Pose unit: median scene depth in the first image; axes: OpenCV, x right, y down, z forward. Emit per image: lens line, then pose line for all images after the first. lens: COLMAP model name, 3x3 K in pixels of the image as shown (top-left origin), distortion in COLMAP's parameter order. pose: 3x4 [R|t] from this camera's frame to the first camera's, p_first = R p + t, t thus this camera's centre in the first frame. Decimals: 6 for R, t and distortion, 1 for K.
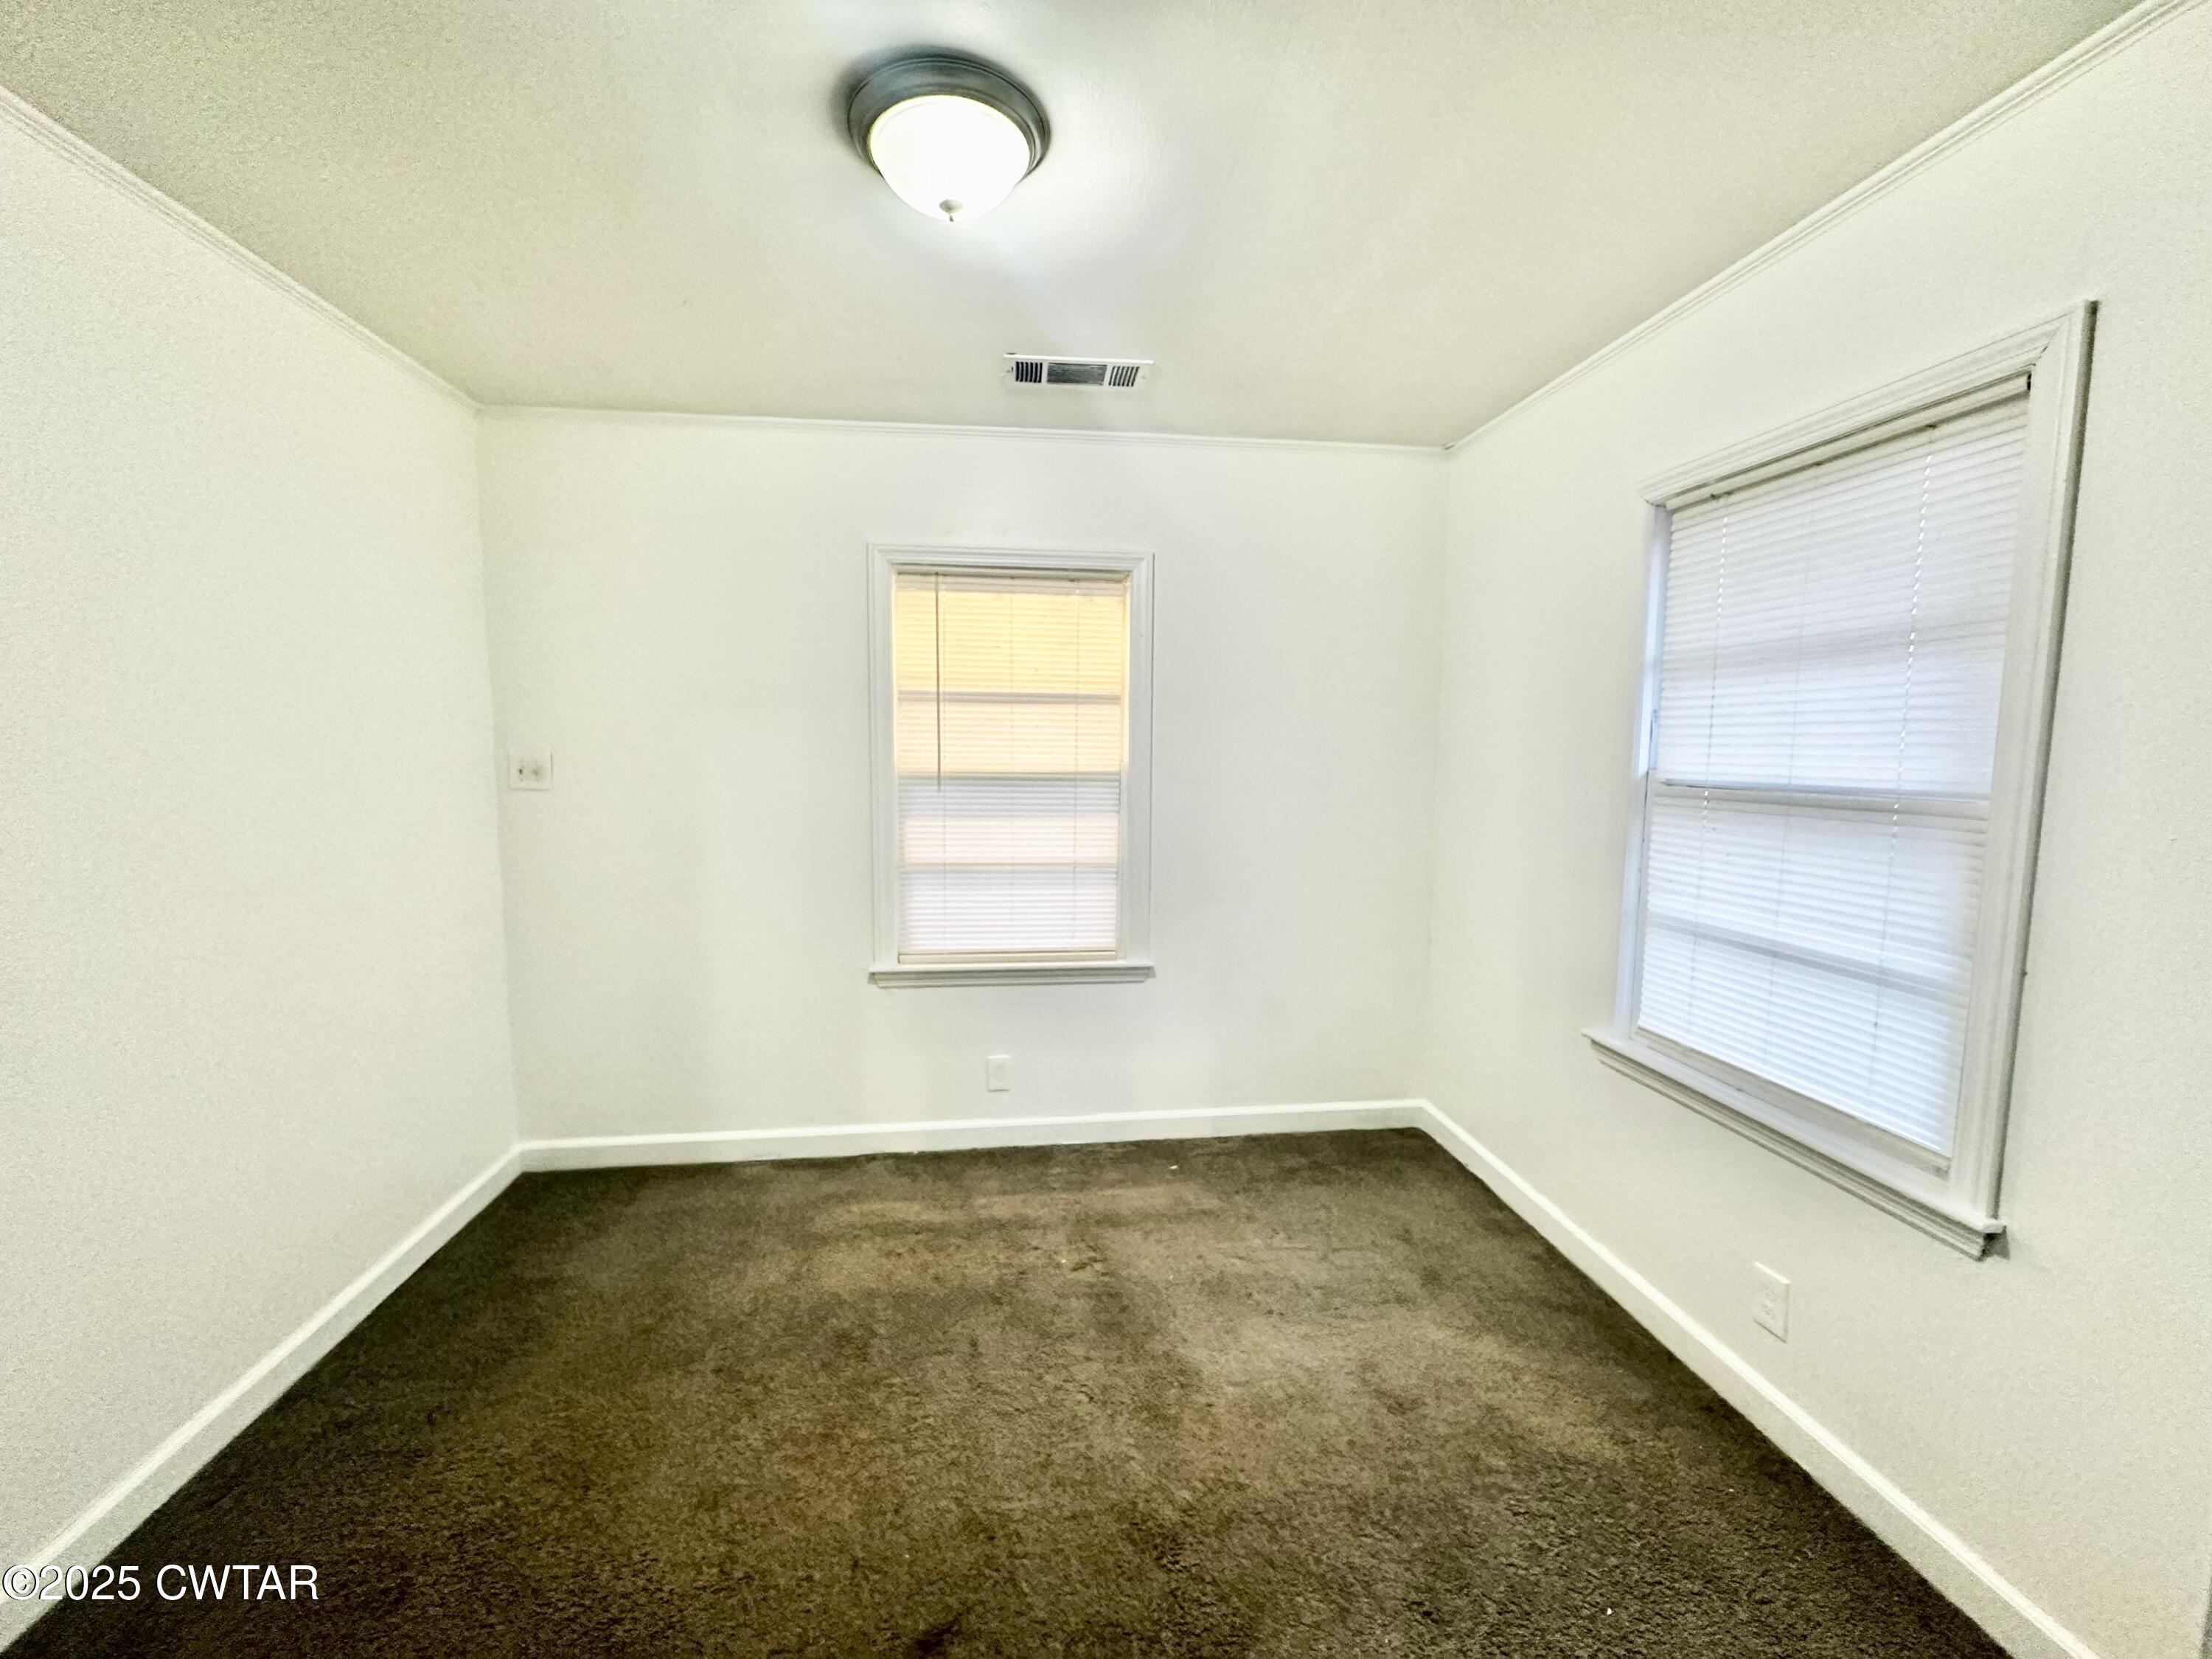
lens RADIAL K [[879.3, 0, 1103.5], [0, 879.3, 823.1], [0, 0, 1]] dist [-0.004069, 0.001079]
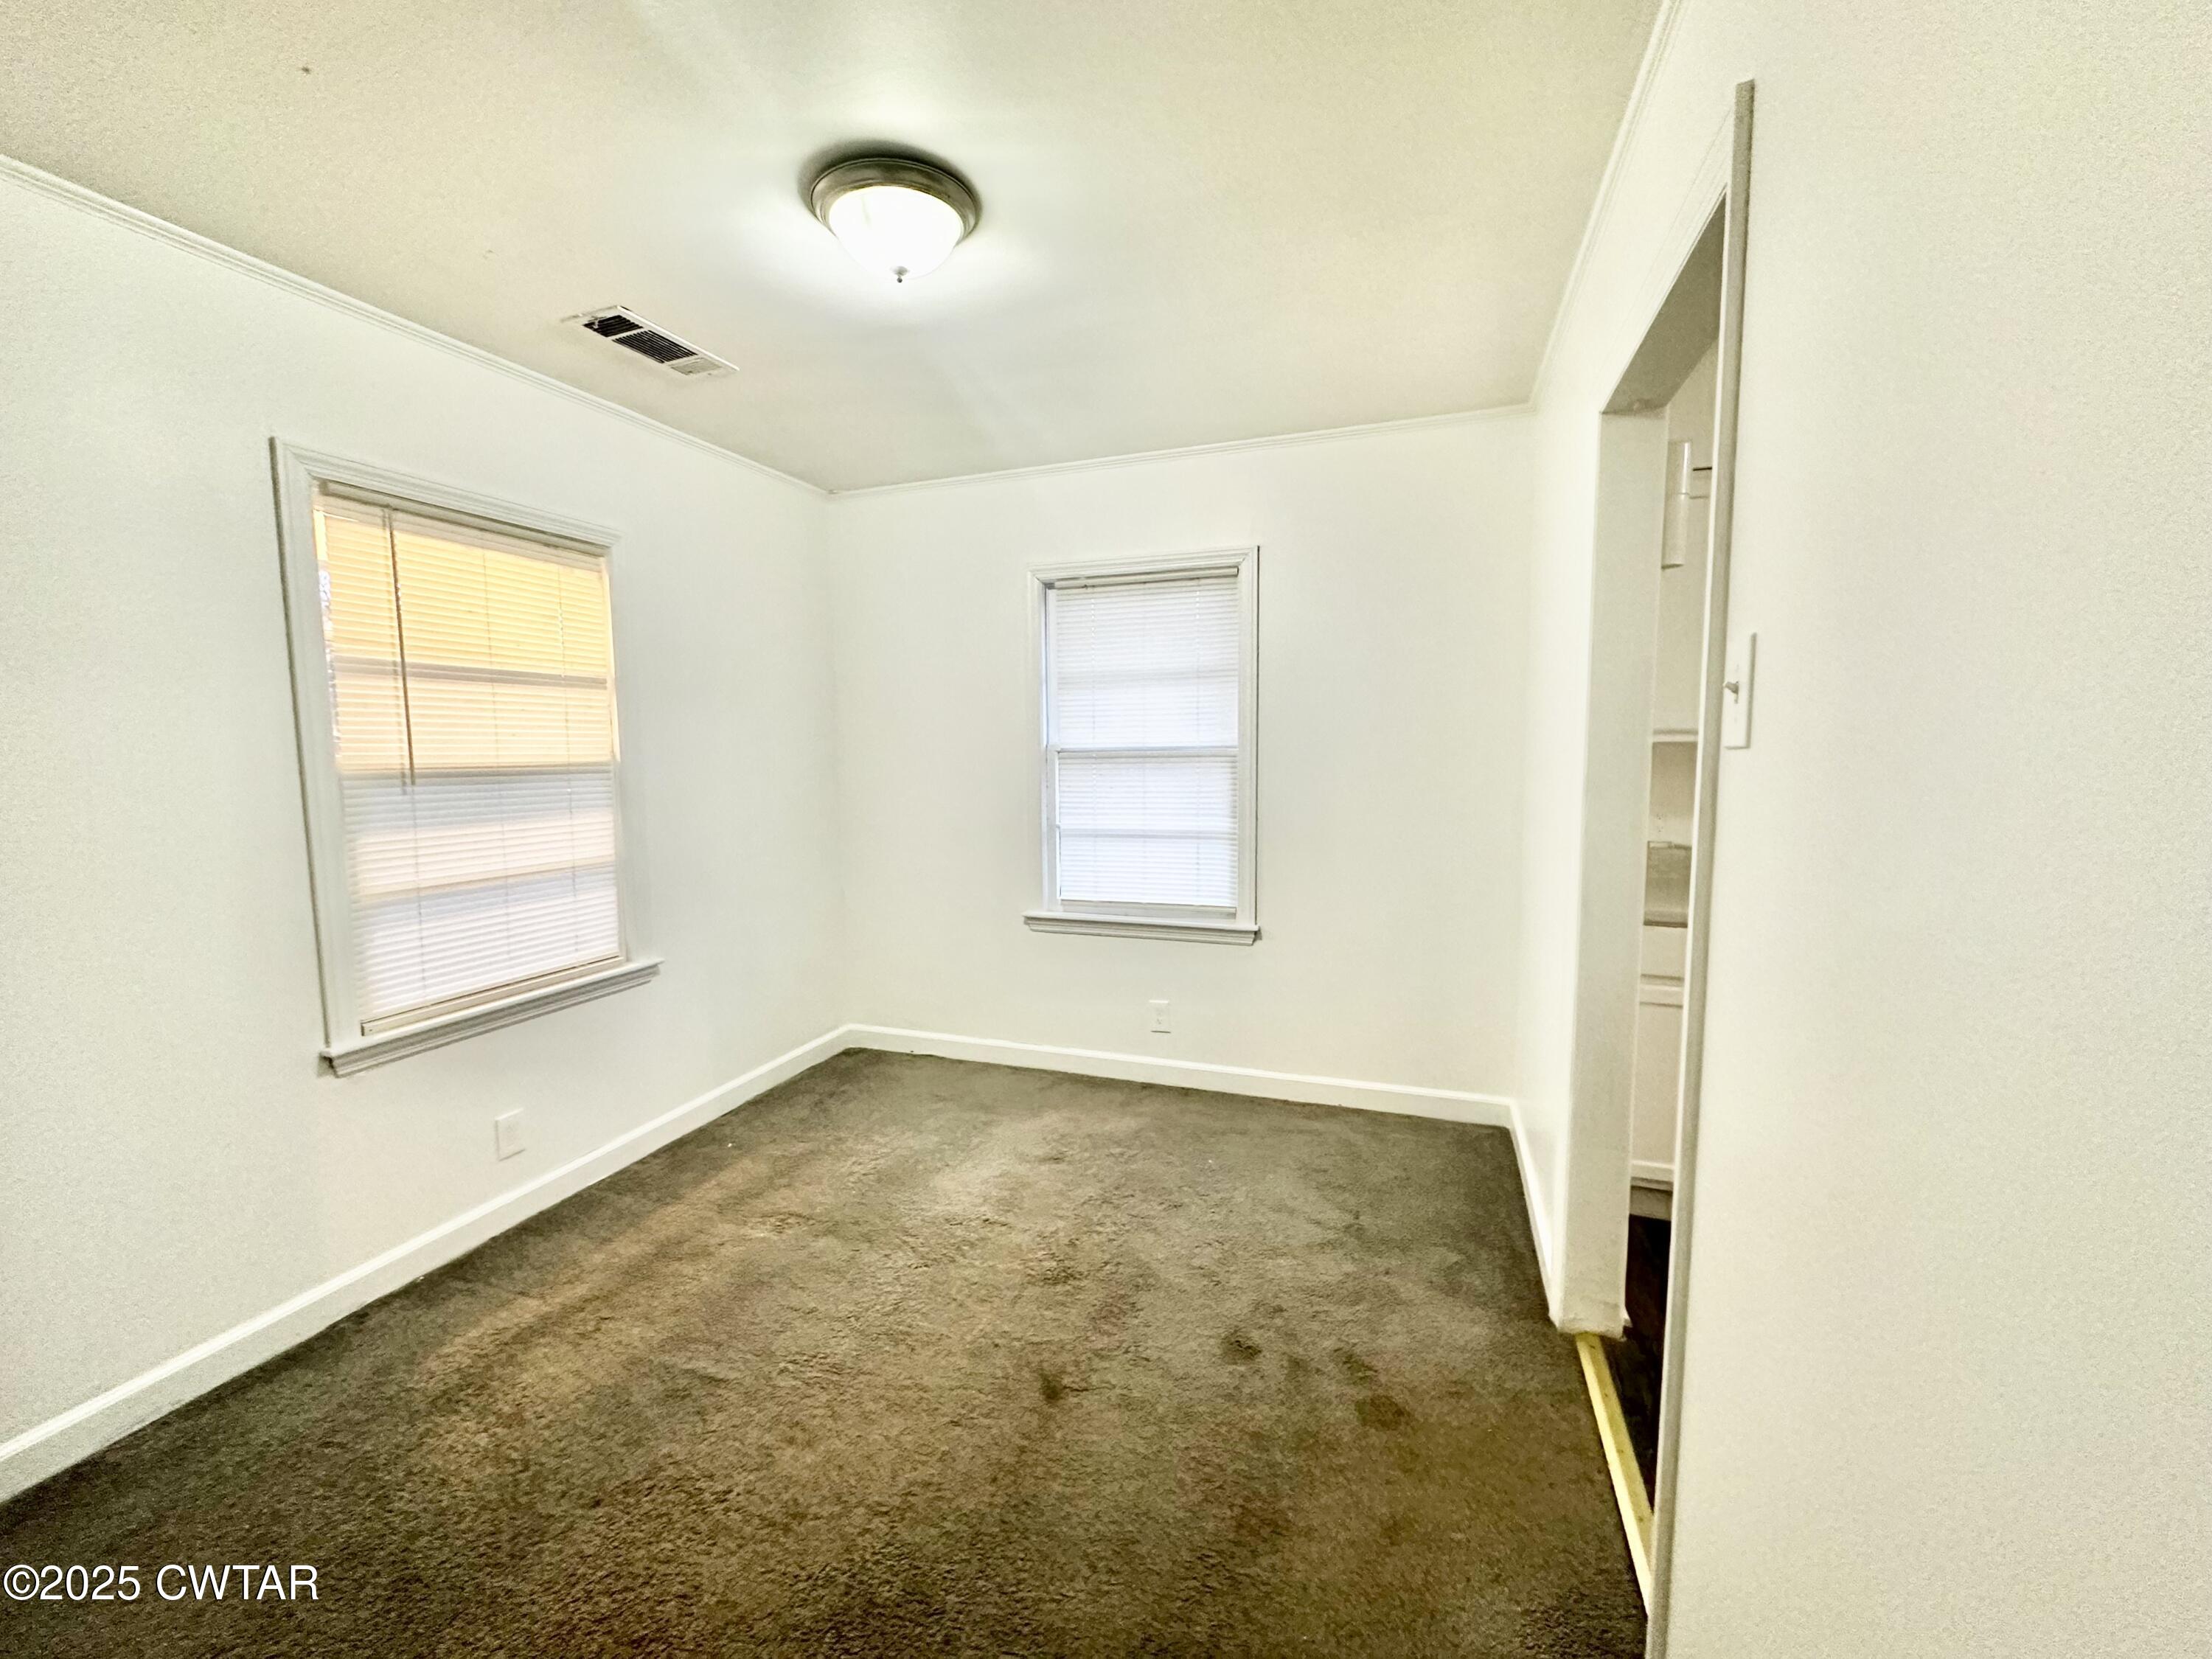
lens RADIAL K [[879.3, 0, 1105.5], [0, 879.3, 820.6], [0, 0, 1]] dist [-0.004069, 0.001079]
pose [[0.454616, -0.092387, 0.885883, -0.595128], [0.094498, 0.993995, 0.055168, 0.001395], [-0.885661, 0.058634, 0.460616, 0.121752]]
